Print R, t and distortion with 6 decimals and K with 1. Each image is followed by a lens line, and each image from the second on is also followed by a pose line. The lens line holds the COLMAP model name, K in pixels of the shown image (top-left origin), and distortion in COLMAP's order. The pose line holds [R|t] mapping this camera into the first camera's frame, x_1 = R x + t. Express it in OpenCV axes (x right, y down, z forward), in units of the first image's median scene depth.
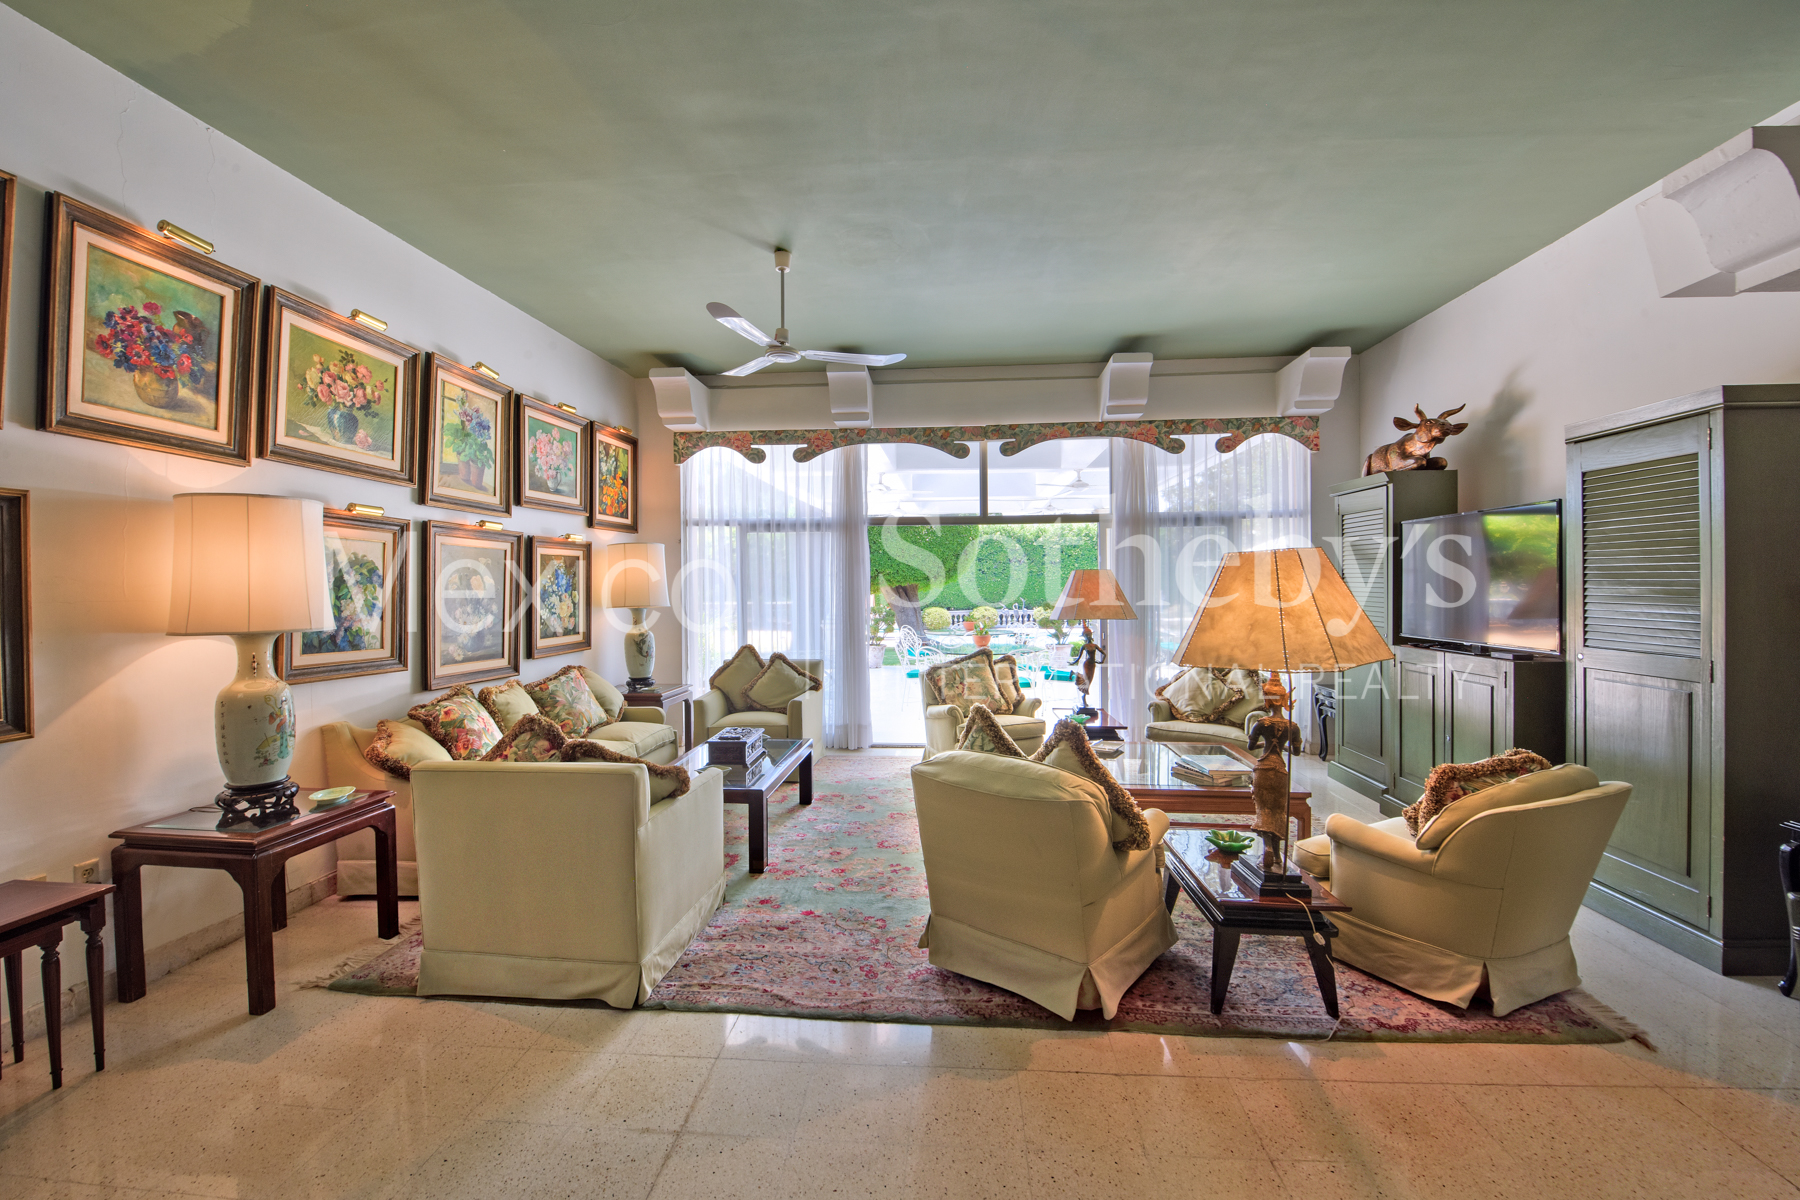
lens RADIAL K [[719.2, 0, 902.1], [0, 719.2, 589.9], [0, 0, 1]] dist [-0.008020, -0.006122]
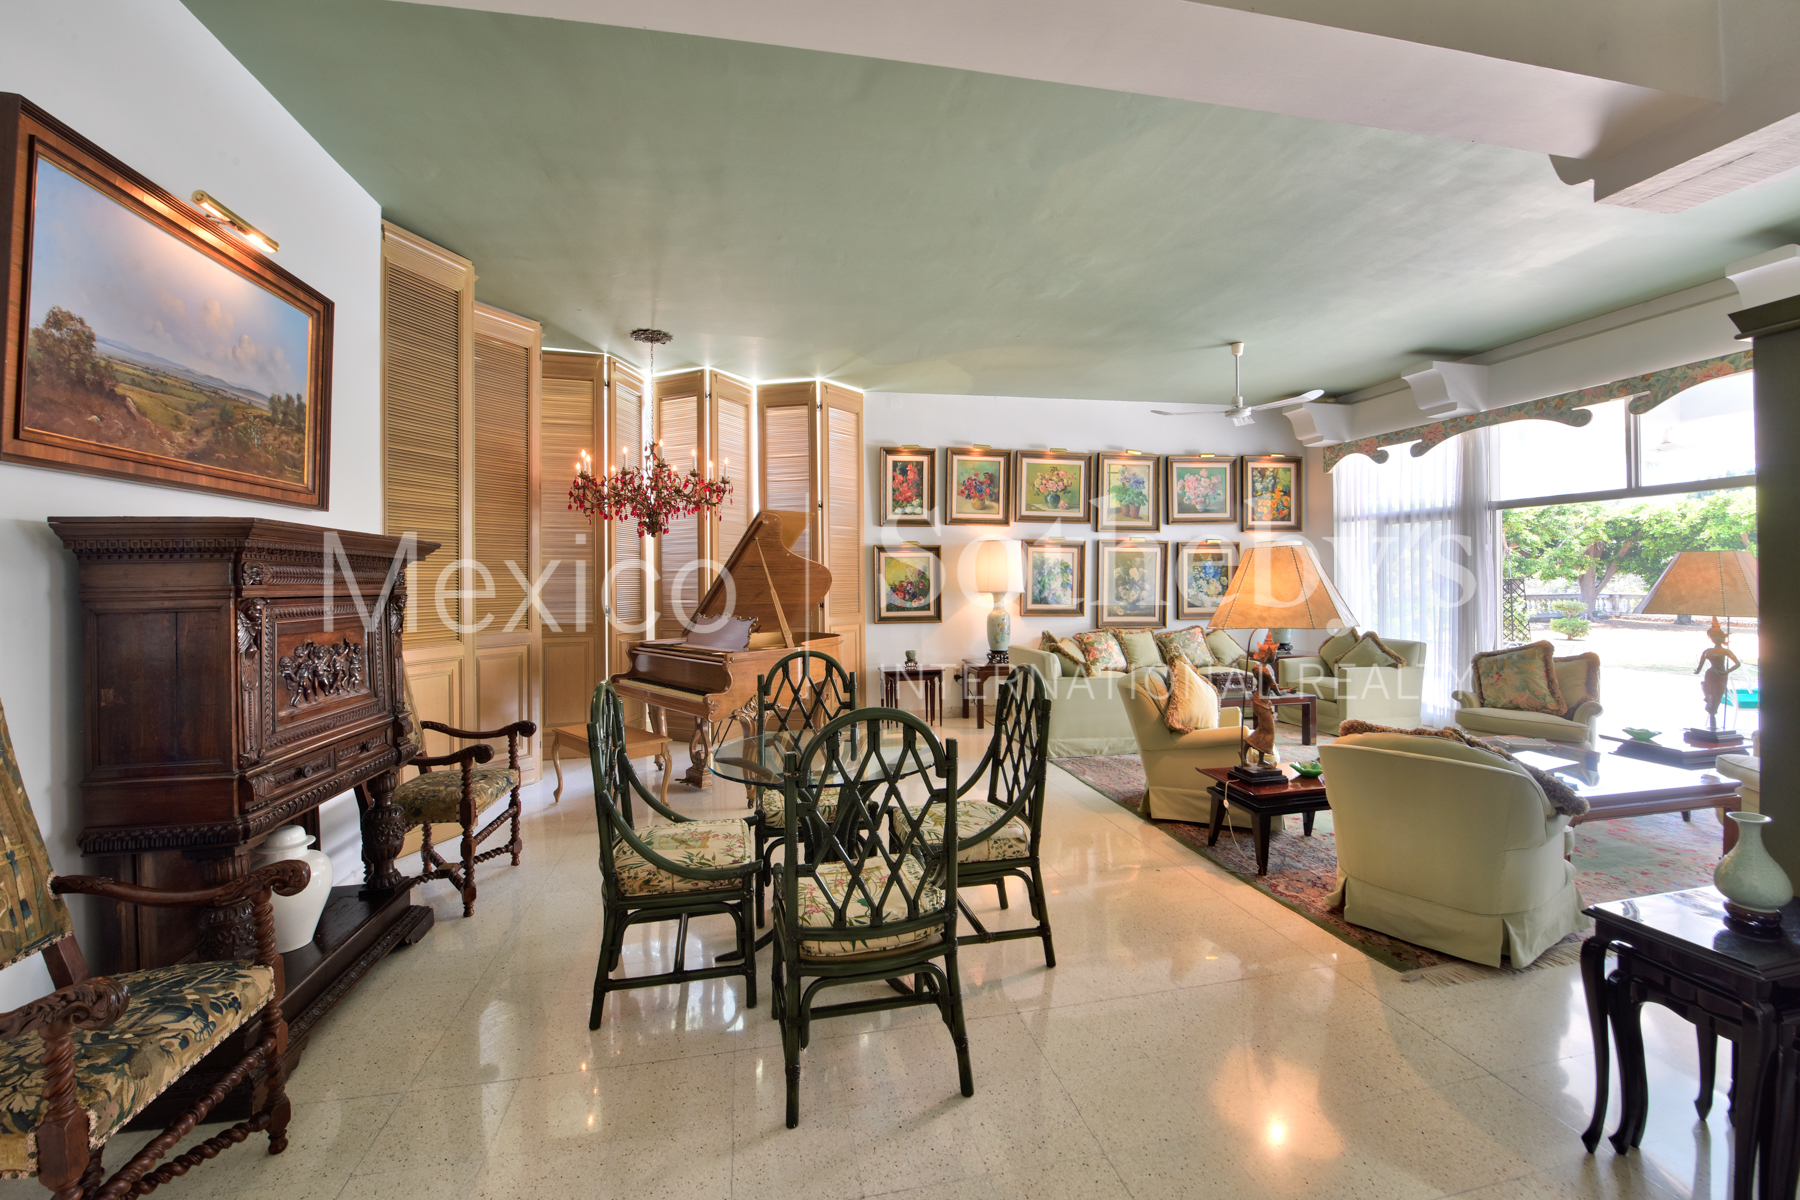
lens RADIAL K [[773.5, 0, 899.2], [0, 773.5, 574.2], [0, 0, 1]] dist [0.000575, -0.000051]
pose [[0.267817, 0.000320, -0.963470, 1.036563], [-0.000630, 1.000000, 0.000157, -0.004539], [0.963470, 0.000565, 0.267817, -0.064305]]
